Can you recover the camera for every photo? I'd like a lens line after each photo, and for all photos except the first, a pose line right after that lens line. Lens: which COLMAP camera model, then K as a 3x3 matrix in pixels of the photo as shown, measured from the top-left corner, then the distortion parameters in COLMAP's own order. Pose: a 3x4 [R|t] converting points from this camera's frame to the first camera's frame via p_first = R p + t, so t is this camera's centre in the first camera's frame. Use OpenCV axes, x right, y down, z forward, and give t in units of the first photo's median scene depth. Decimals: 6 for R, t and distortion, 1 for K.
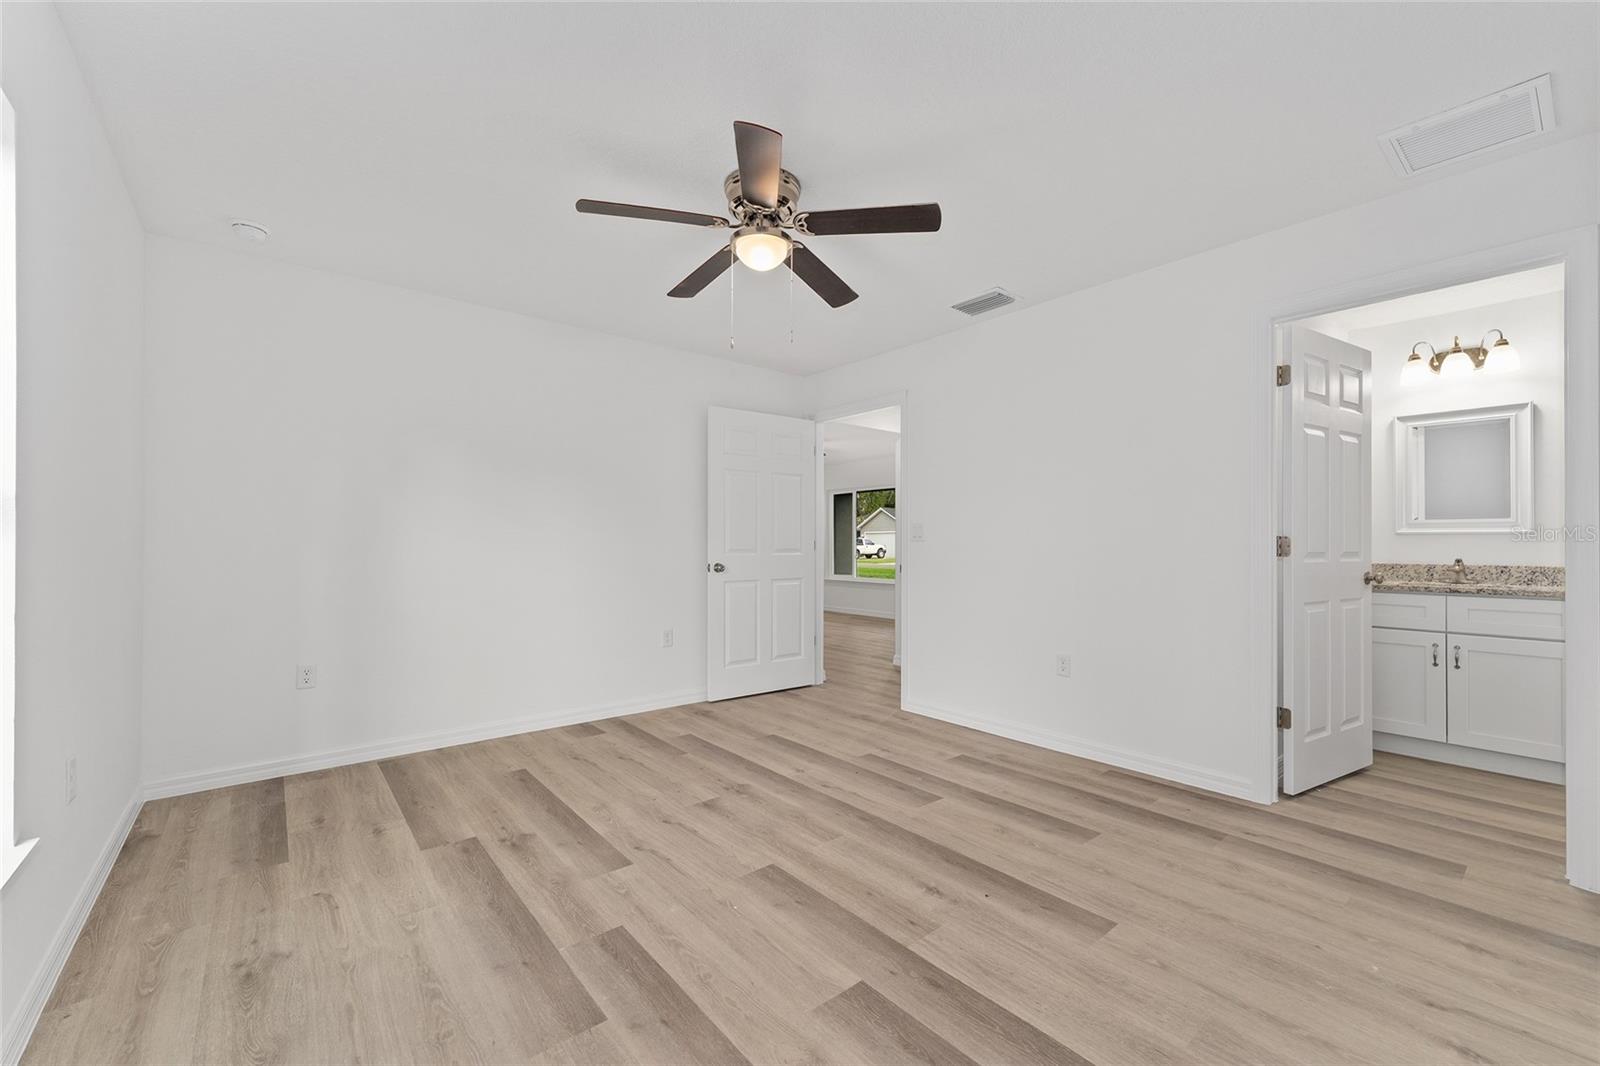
lens RADIAL K [[643.6, 0, 799.3], [0, 643.6, 538.2], [0, 0, 1]] dist [-0.001738, -0.000626]
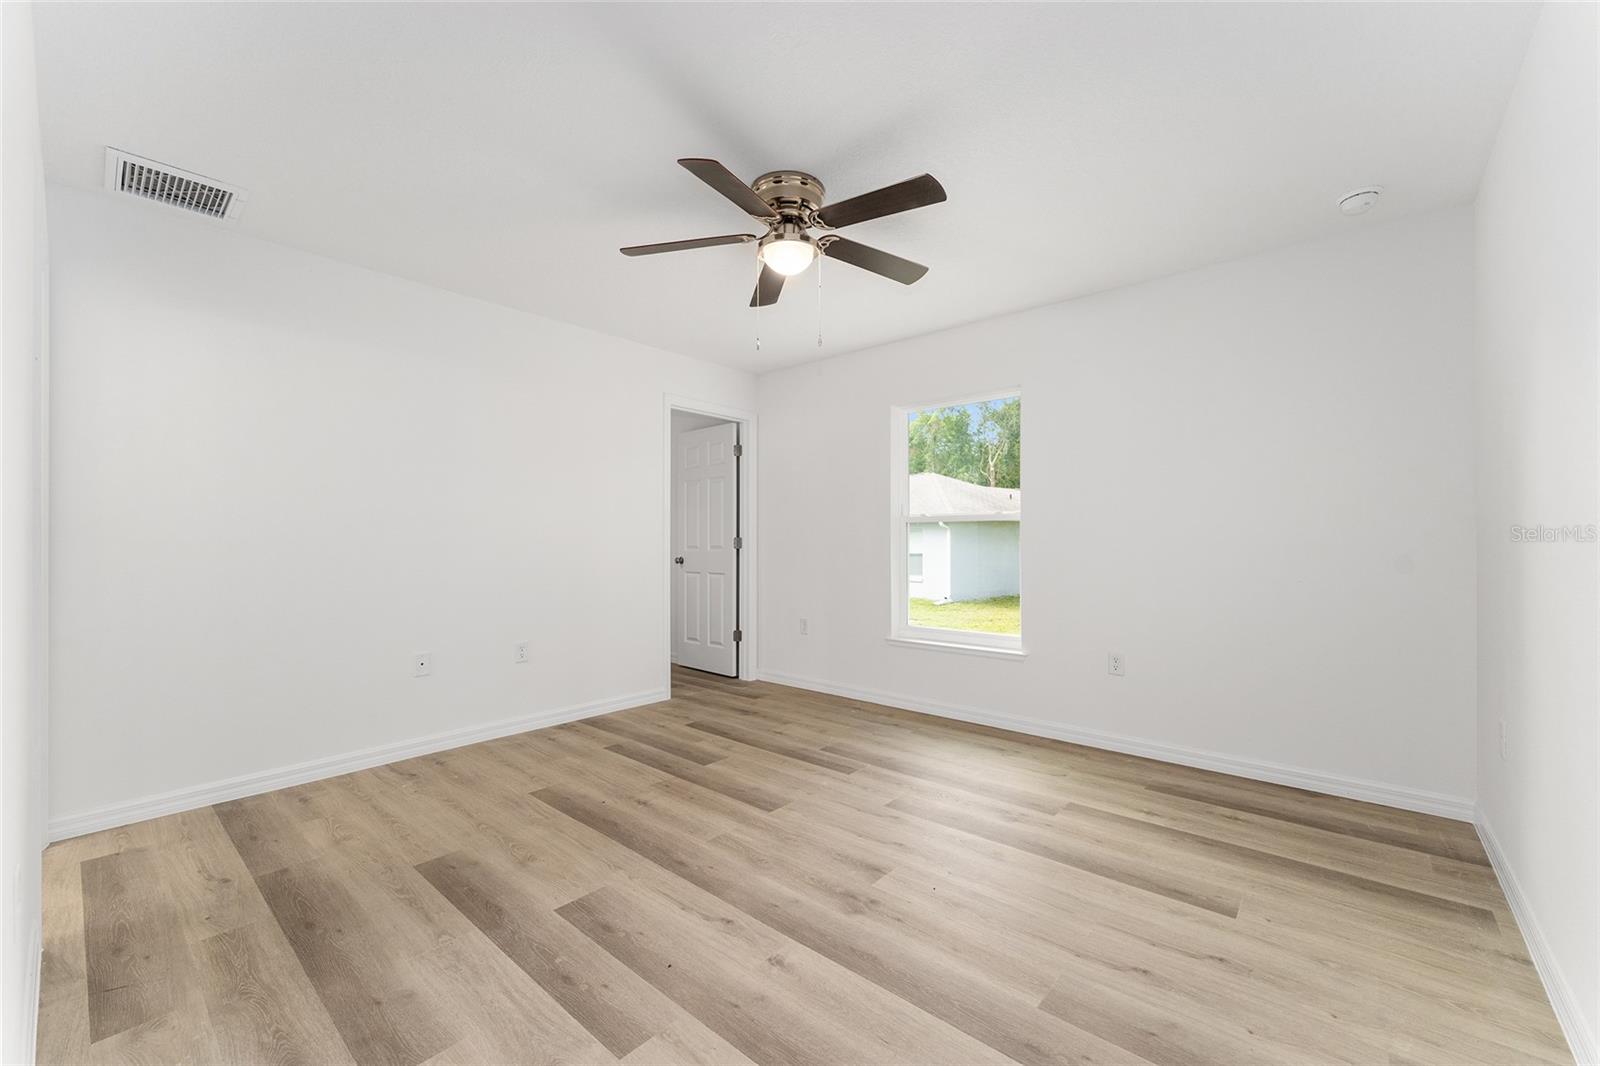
lens RADIAL K [[643.6, 0, 799.3], [0, 643.6, 538.2], [0, 0, 1]] dist [-0.001738, -0.000626]
pose [[-0.985928, -0.001239, -0.167167, 0.089615], [0.001172, 0.999897, -0.014323, 0.017542], [0.167168, -0.014317, -0.985825, 1.902611]]
